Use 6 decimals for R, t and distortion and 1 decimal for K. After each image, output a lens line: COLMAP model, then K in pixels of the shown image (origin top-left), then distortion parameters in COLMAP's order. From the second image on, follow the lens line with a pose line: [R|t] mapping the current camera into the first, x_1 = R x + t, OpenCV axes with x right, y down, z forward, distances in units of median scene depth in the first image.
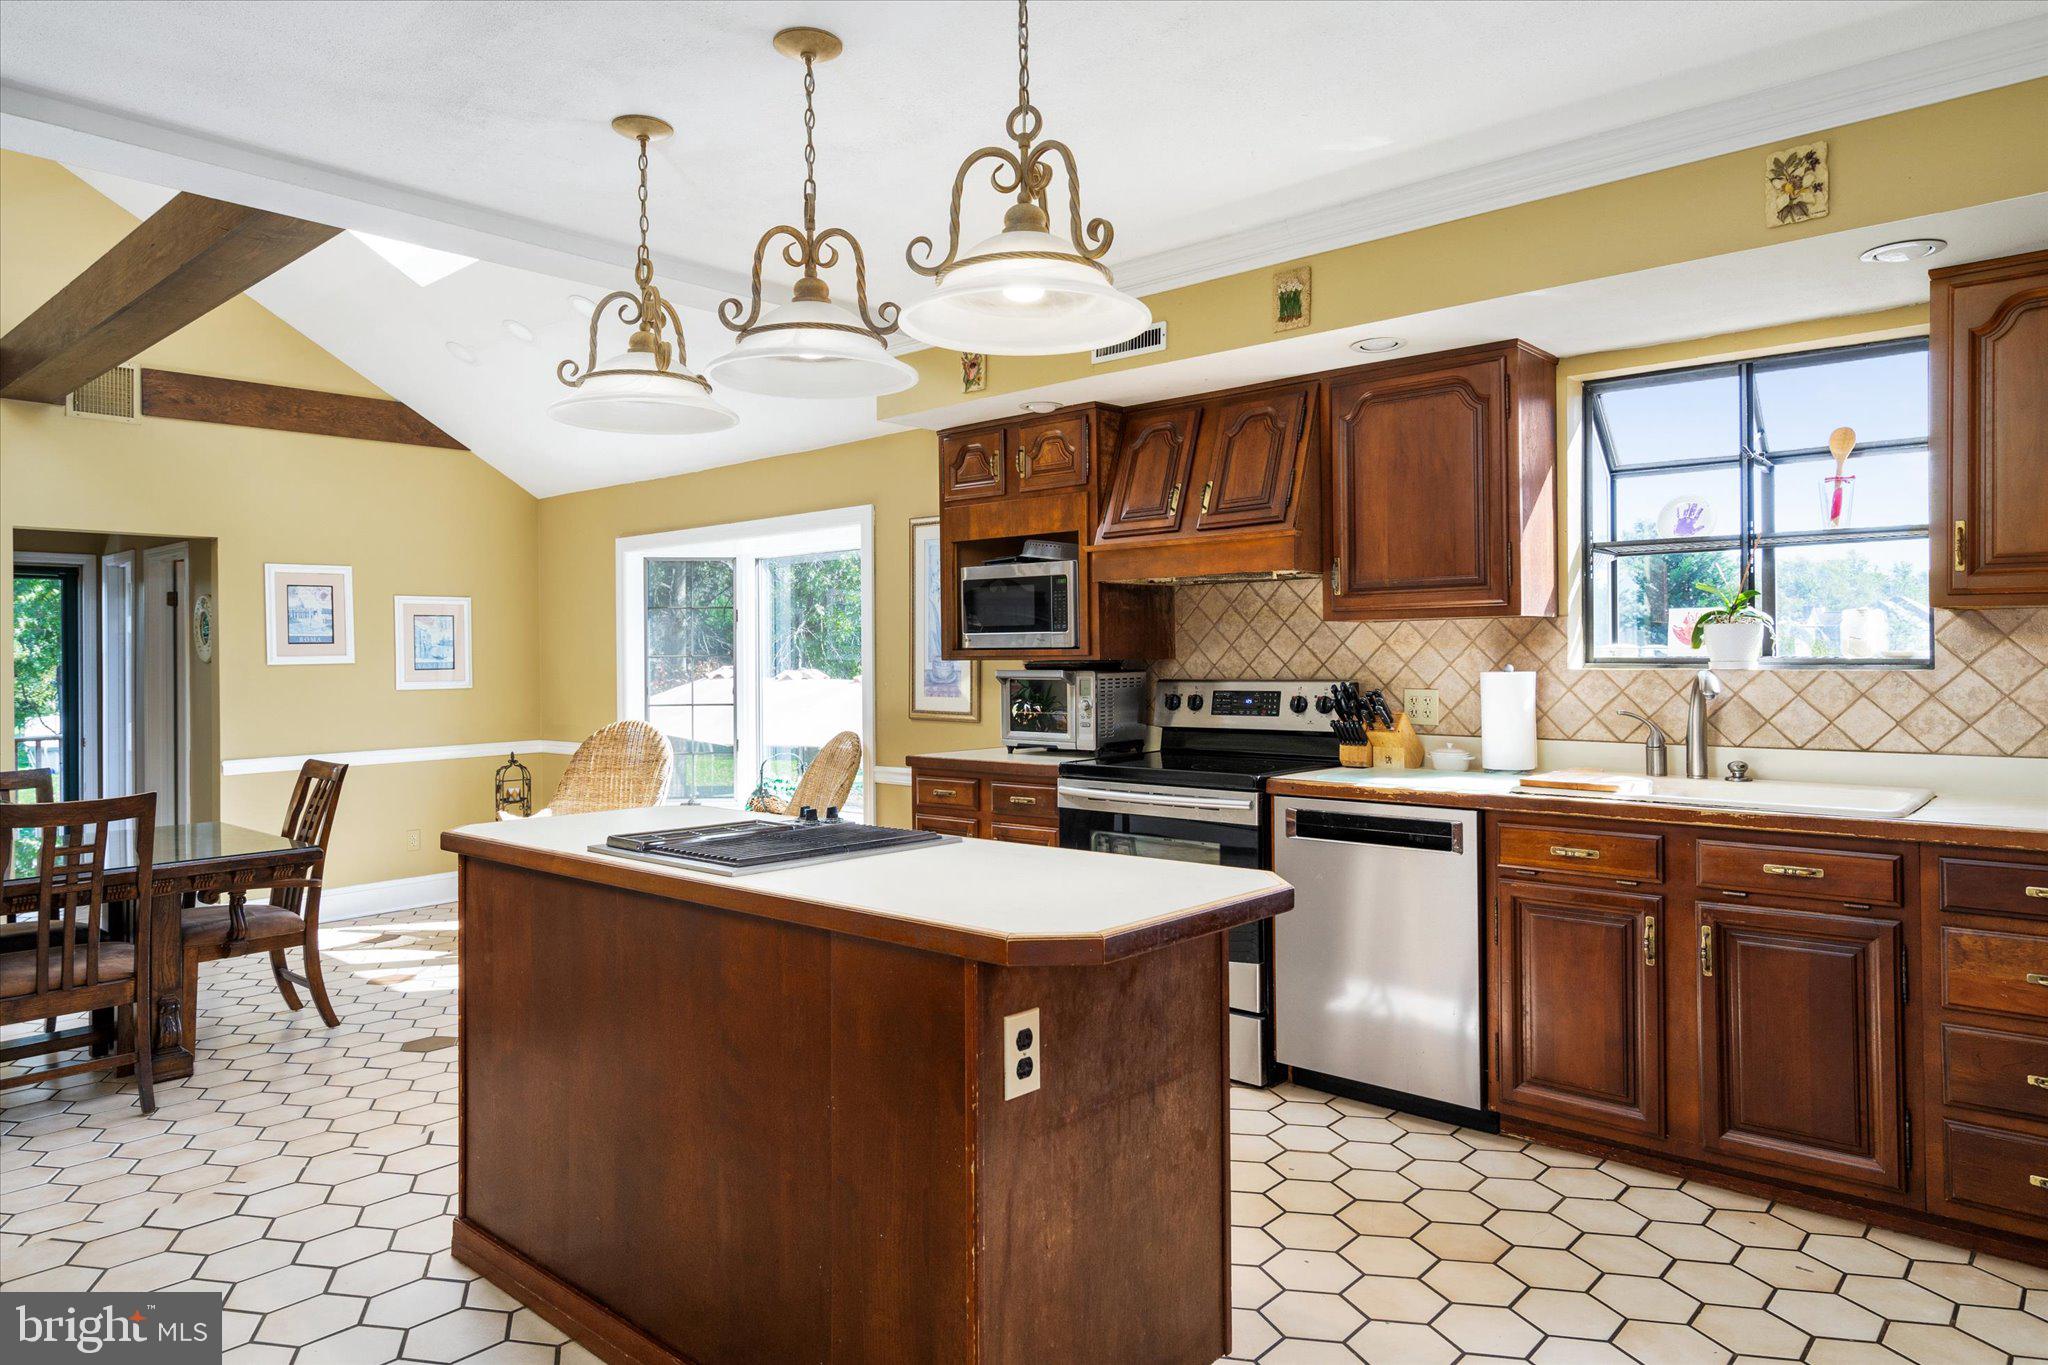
lens RADIAL K [[1251.3, 0, 1026.8], [0, 1251.3, 663.7], [0, 0, 1]] dist [-0.003938, -0.002254]
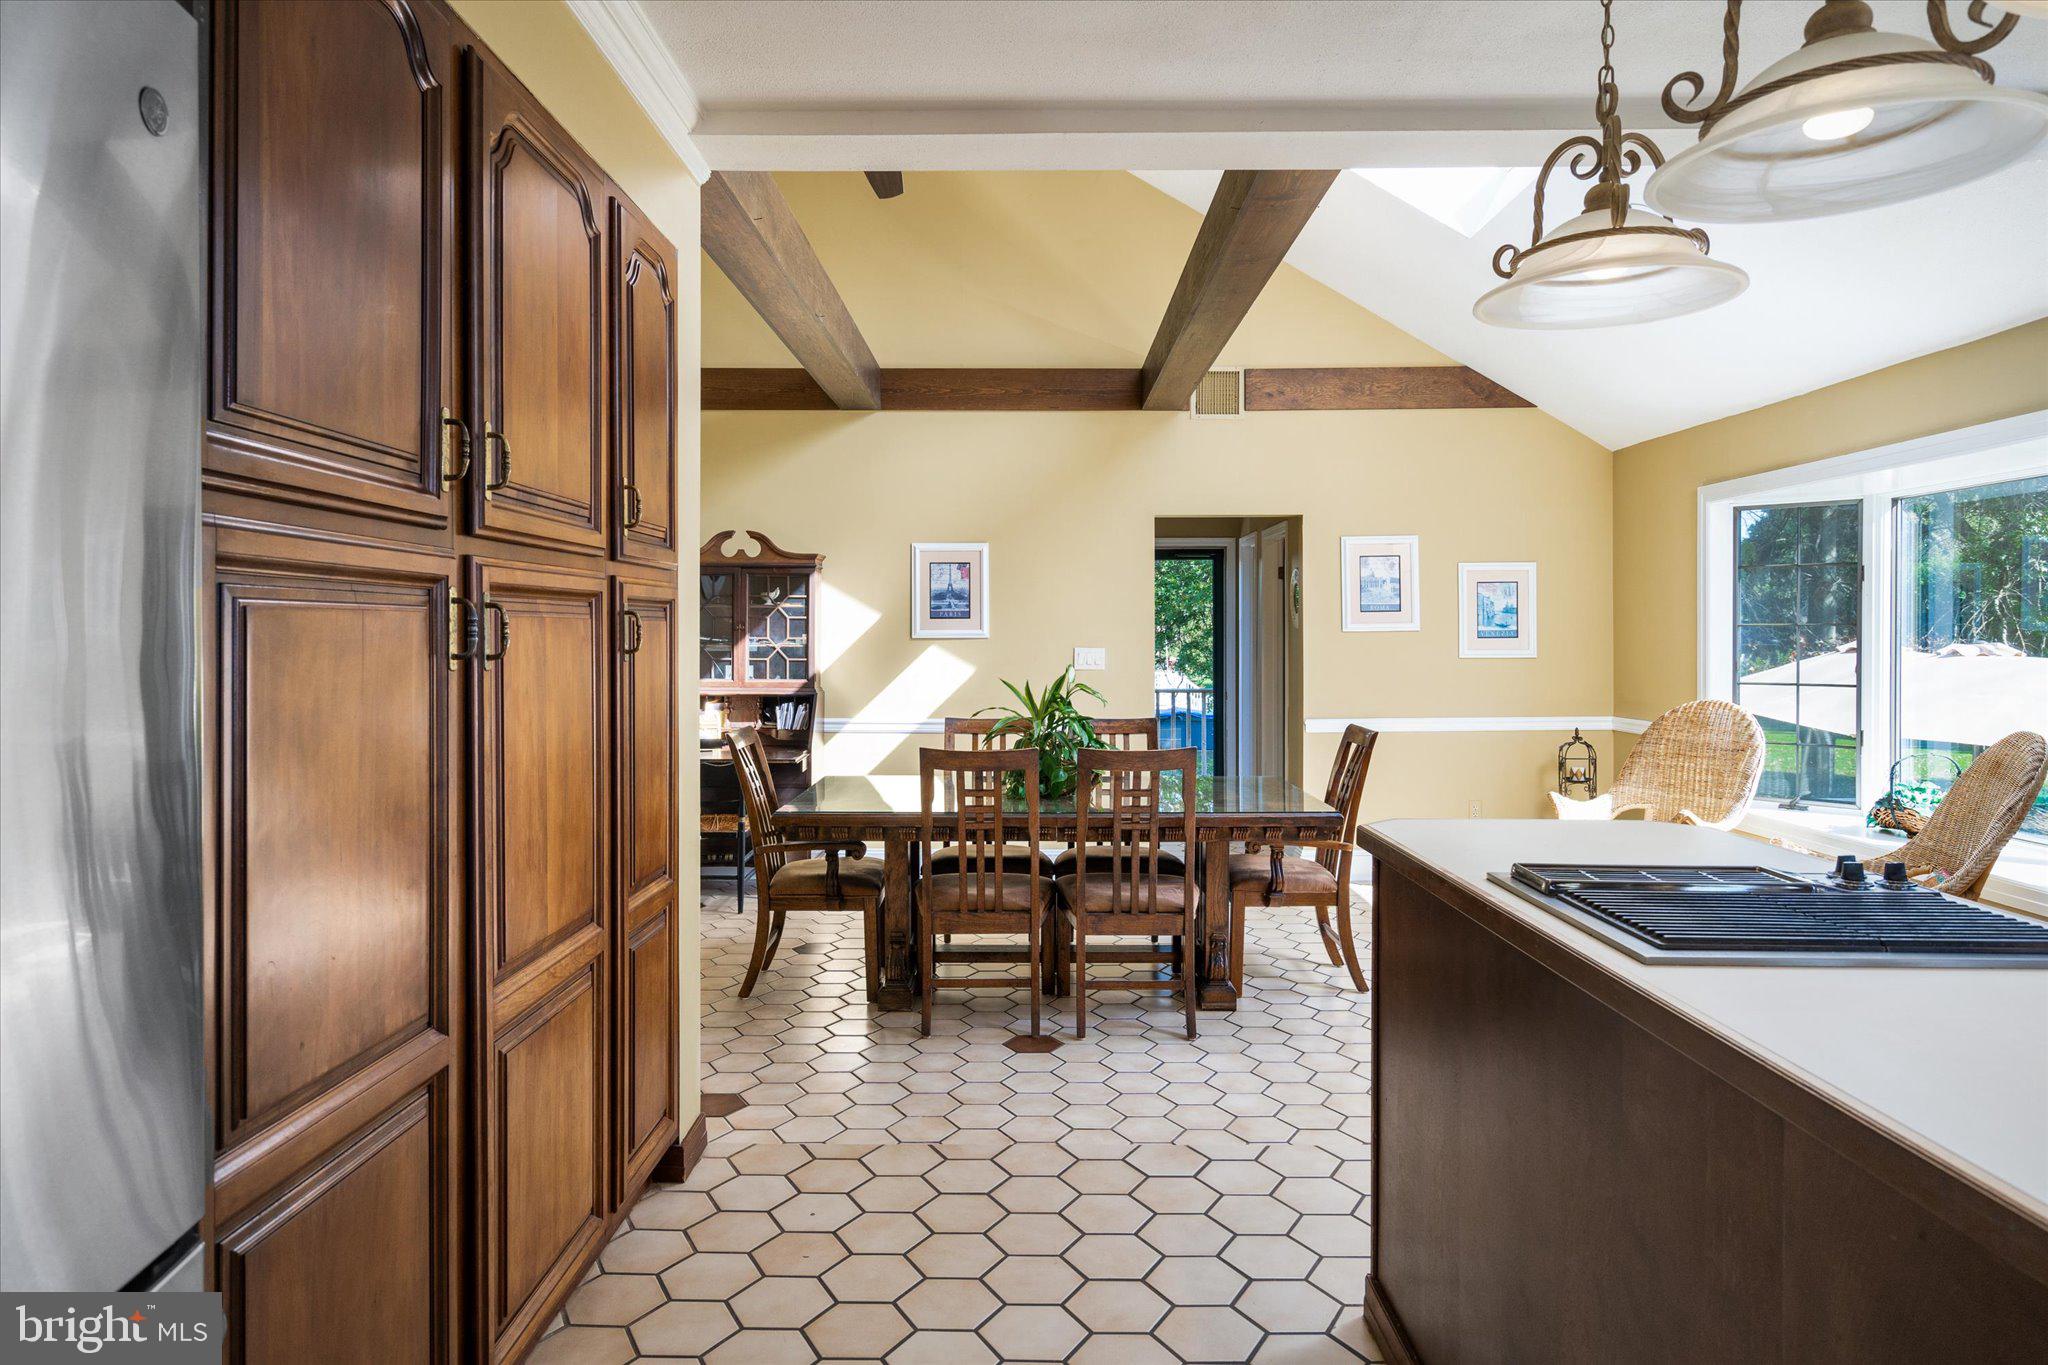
lens RADIAL K [[1251.3, 0, 989.1], [0, 1251.3, 639.5], [0, 0, 1]] dist [-0.003938, -0.002254]
pose [[0.651137, 0.012140, -0.758863, 0.006690], [-0.007619, 0.999926, 0.009459, -0.000010], [0.758922, -0.000377, 0.651181, 0.081388]]
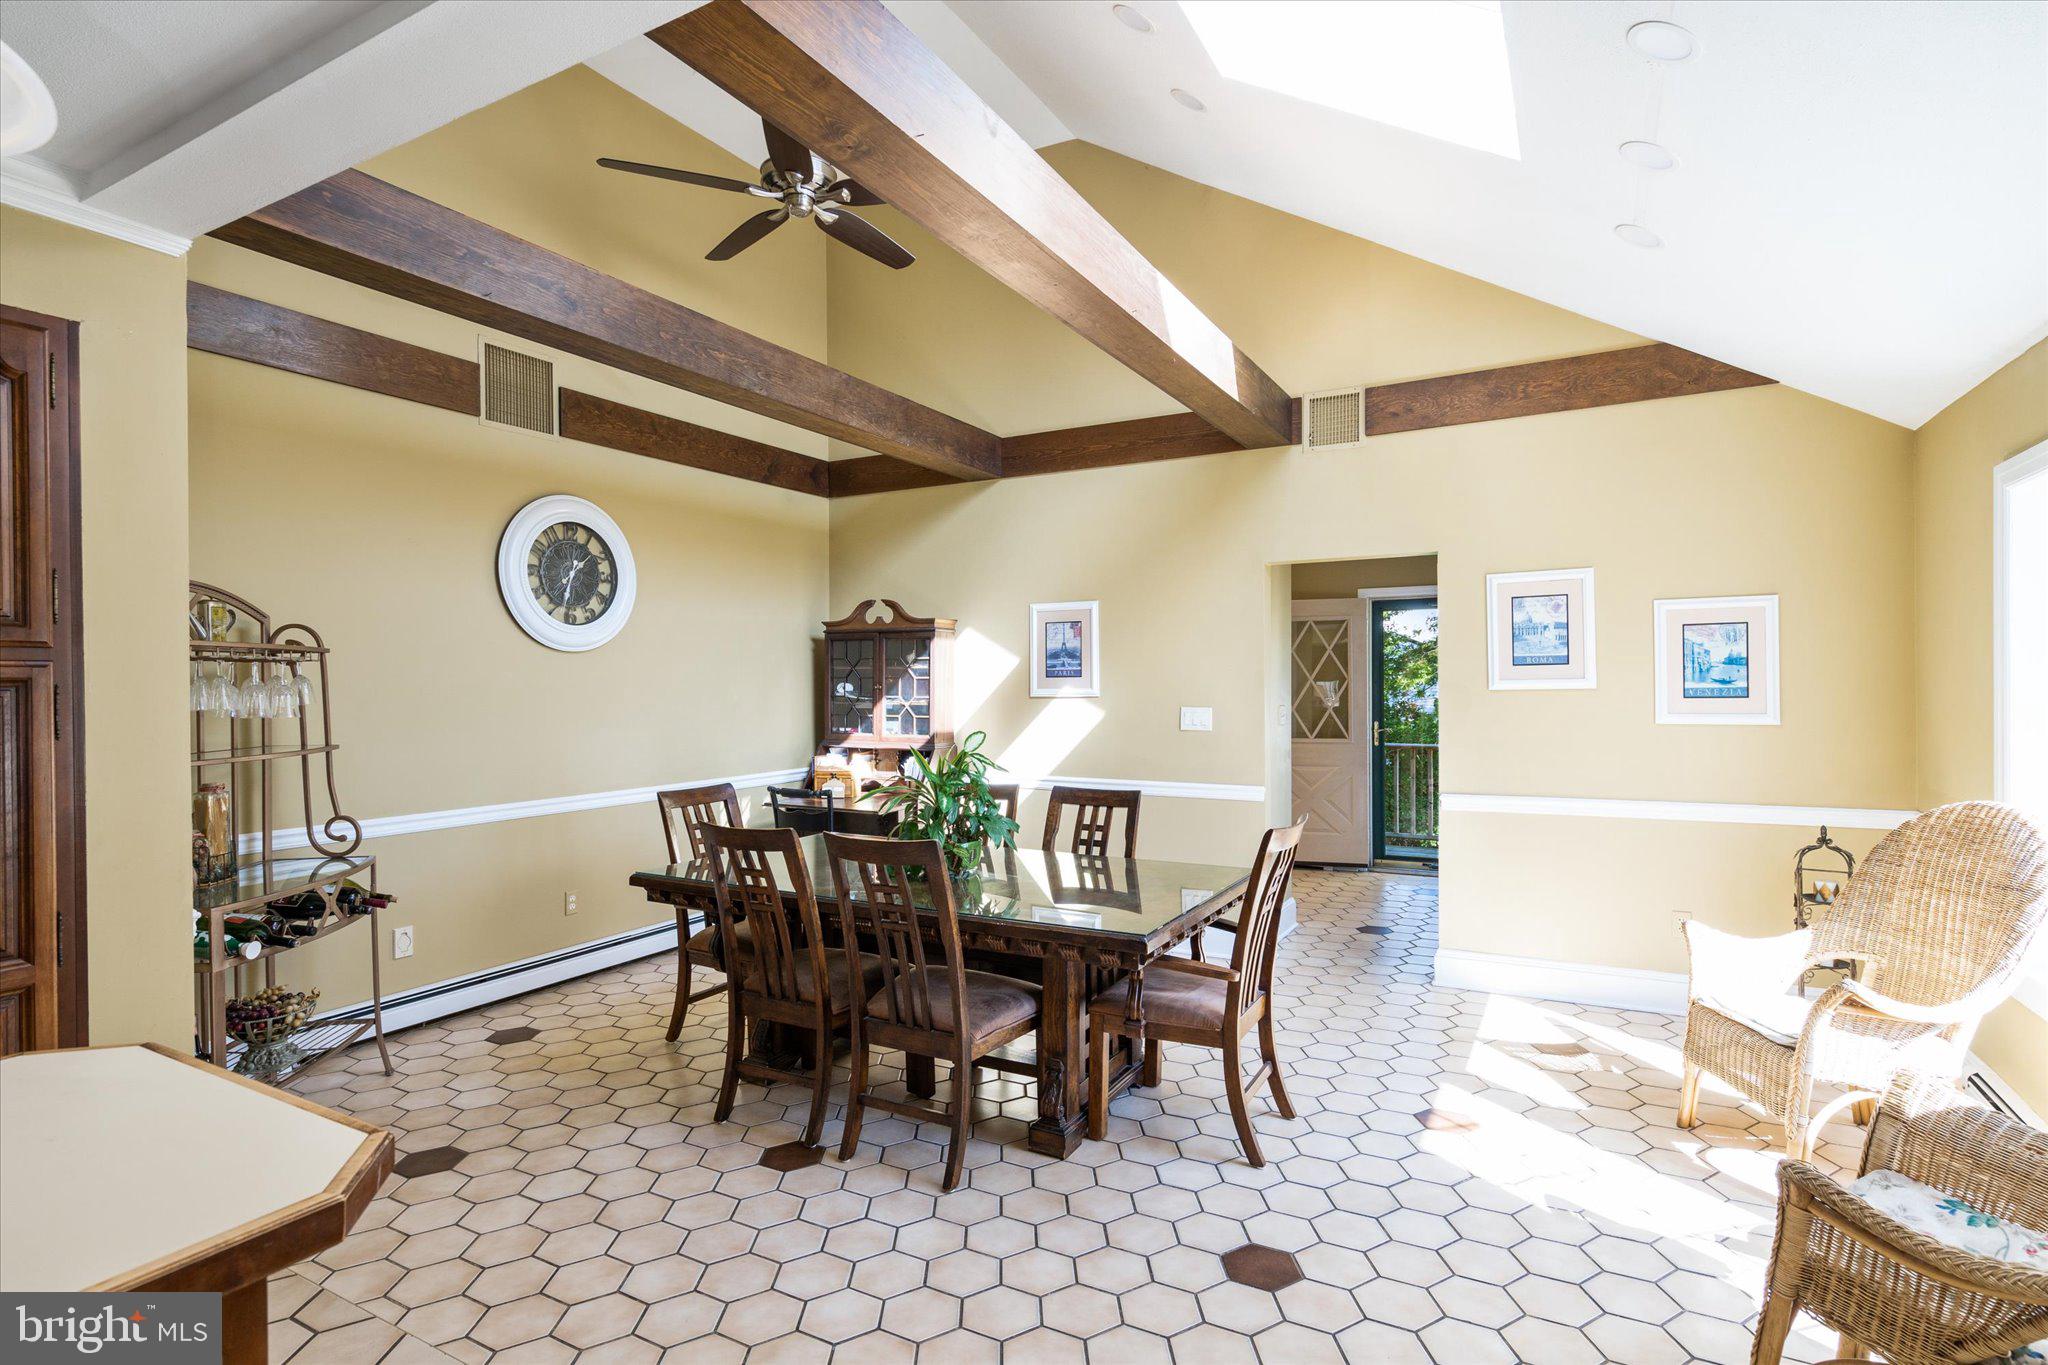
lens RADIAL K [[1002.4, 0, 1017.2], [0, 1002.4, 686.8], [0, 0, 1]] dist [-0.003268, 0.000109]
pose [[0.212118, 0.012048, -0.977170, 0.011496], [0.001134, 0.999920, 0.012574, -0.011209], [0.977243, -0.003775, 0.212088, 0.567309]]
